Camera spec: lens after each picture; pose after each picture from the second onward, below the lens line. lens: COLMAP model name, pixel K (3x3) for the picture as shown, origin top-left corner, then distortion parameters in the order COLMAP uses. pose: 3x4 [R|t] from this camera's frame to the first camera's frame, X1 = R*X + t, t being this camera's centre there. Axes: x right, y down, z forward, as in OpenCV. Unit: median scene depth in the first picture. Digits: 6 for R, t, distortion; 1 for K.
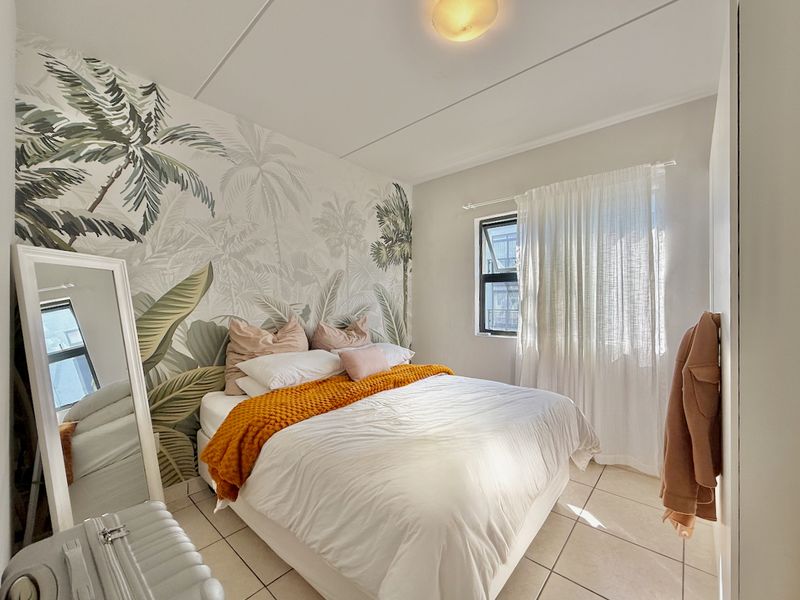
lens RADIAL K [[330.8, 0, 400.5], [0, 330.8, 301.0], [0, 0, 1]] dist [0.001317, -0.000143]
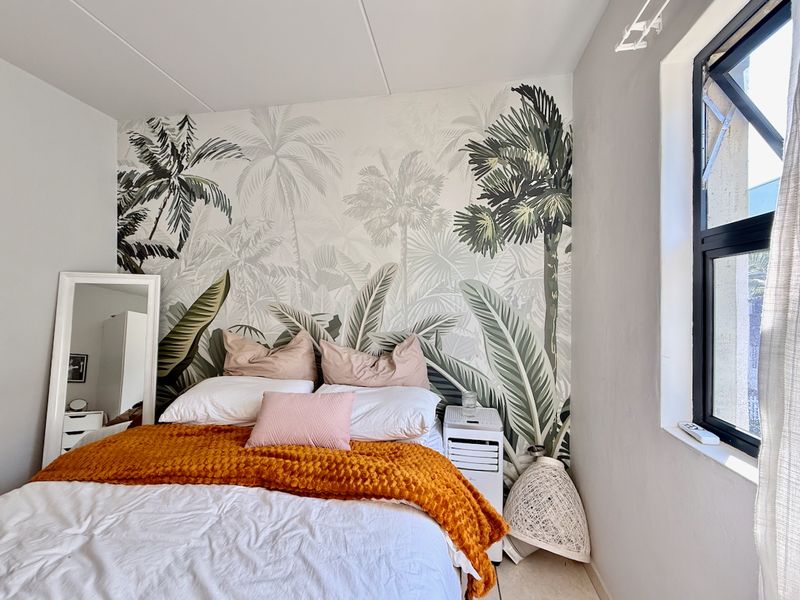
lens RADIAL K [[330.8, 0, 402.0], [0, 330.8, 300.9], [0, 0, 1]] dist [0.001317, -0.000143]
pose [[0.535393, -0.000492, -0.844603, 0.474521], [0.000141, 1.000000, -0.000494, -0.023017], [0.844603, 0.000146, 0.535393, 0.814472]]
